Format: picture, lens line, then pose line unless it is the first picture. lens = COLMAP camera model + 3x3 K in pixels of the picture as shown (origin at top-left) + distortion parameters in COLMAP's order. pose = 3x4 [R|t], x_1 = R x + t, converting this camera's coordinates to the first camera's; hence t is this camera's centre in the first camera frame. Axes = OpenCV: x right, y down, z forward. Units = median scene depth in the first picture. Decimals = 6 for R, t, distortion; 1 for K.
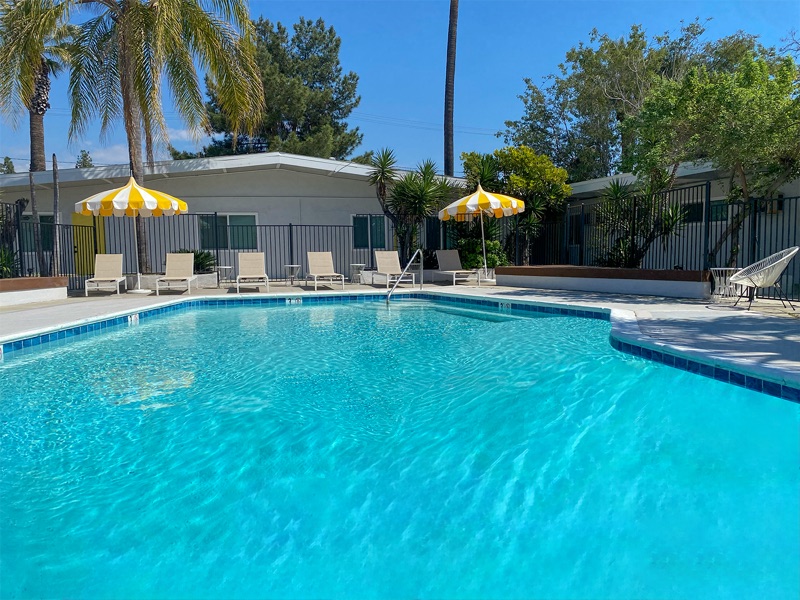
lens RADIAL K [[603.7, 0, 394.9], [0, 603.7, 277.0], [0, 0, 1]] dist [0.035896, -0.001642]
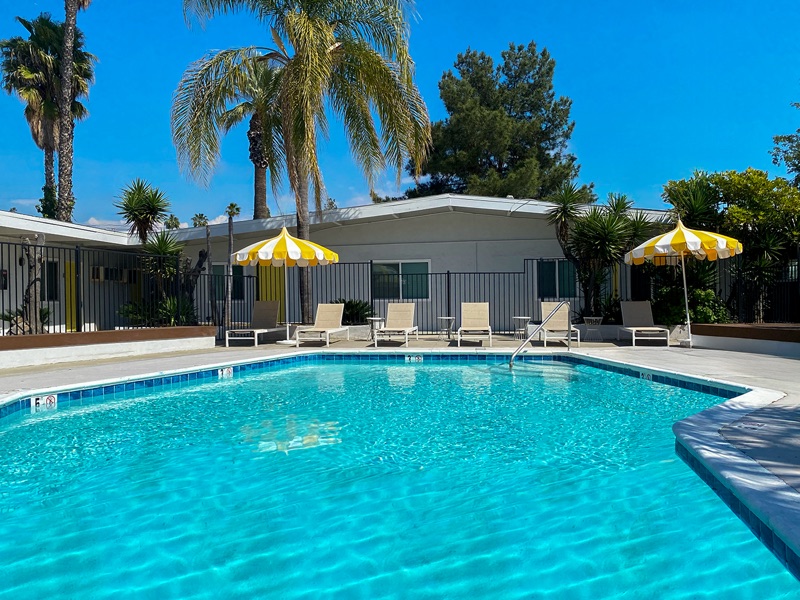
lens RADIAL K [[681.0, 0, 396.6], [0, 681.0, 272.5], [0, 0, 1]] dist [0.100928, -0.029622]
pose [[0.940801, -0.009918, -0.338814, 0.086243], [-0.018473, 0.996586, -0.080468, -0.002790], [0.338455, 0.081963, 0.937406, 0.021460]]
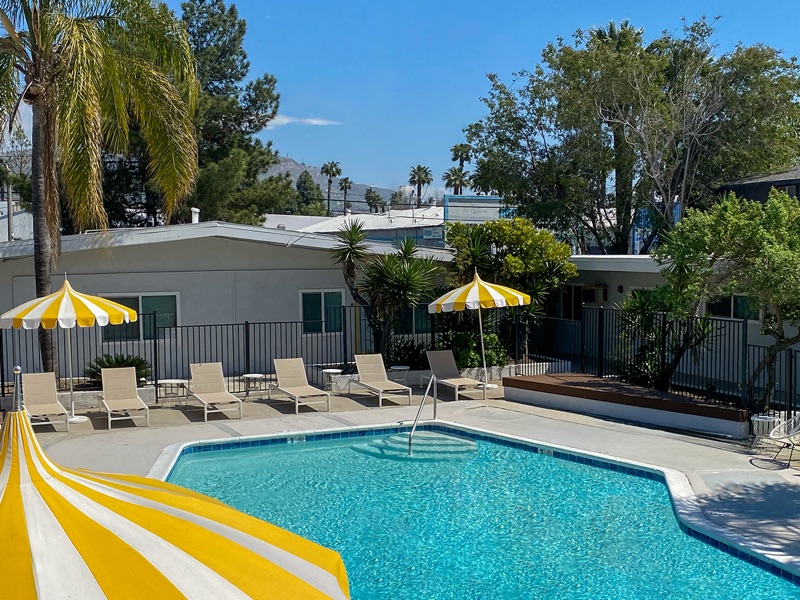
lens RADIAL K [[861.0, 0, 402.6], [0, 861.0, 298.7], [0, 0, 1]] dist [0.072270, 0.000000]
pose [[0.992418, -0.011669, 0.122355, -0.094141], [0.015212, 0.999491, -0.028058, -0.073114], [-0.121965, 0.029706, 0.992090, -0.149433]]
